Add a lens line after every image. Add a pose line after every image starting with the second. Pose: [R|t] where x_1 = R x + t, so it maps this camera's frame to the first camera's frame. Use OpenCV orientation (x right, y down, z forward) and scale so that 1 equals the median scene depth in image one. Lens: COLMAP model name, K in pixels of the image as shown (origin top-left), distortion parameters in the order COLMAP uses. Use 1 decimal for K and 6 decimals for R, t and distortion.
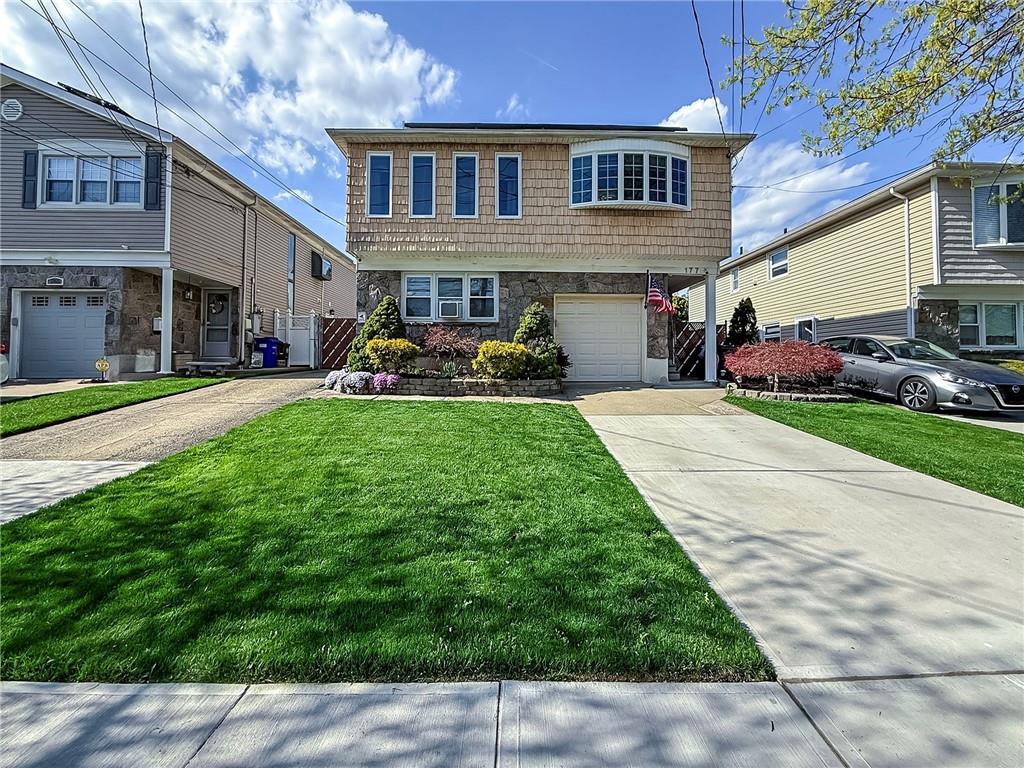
lens RADIAL K [[401.5, 0, 512.0], [0, 401.5, 368.1], [0, 0, 1]] dist [-0.000769, 0.000027]
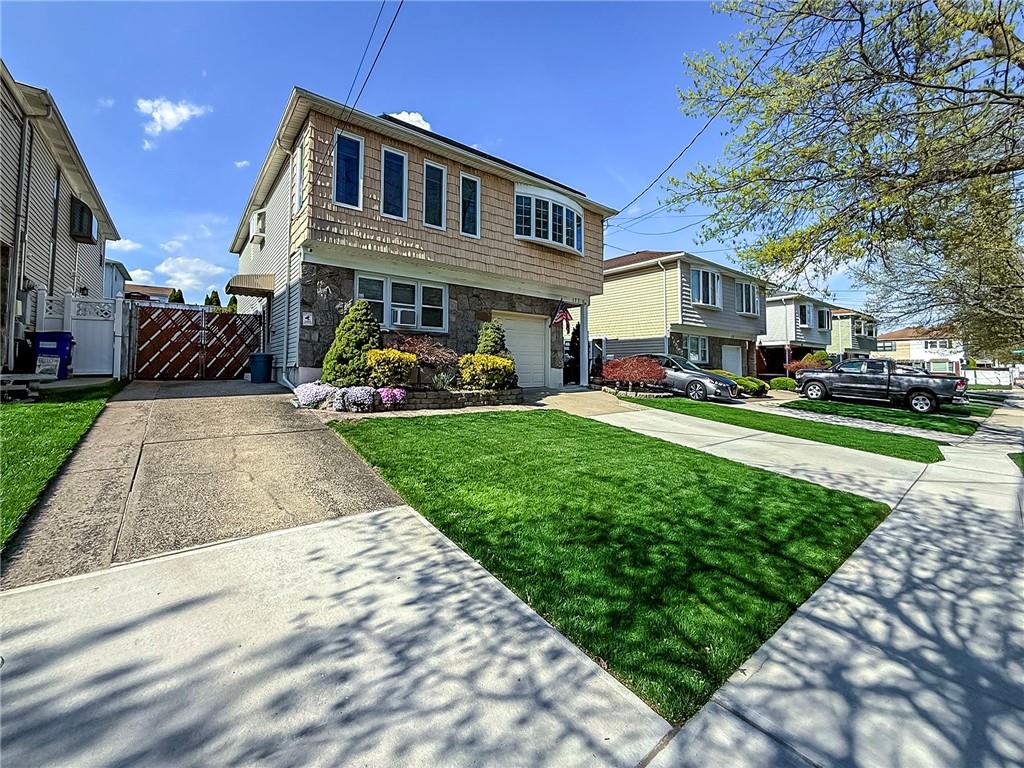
lens RADIAL K [[413.4, 0, 511.8], [0, 413.4, 362.6], [0, 0, 1]] dist [-0.001876, -0.000186]
pose [[0.792700, 0.008580, 0.609552, -0.582335], [-0.001010, 0.999918, -0.012762, -0.027614], [-0.609612, 0.009500, 0.792643, 0.073948]]
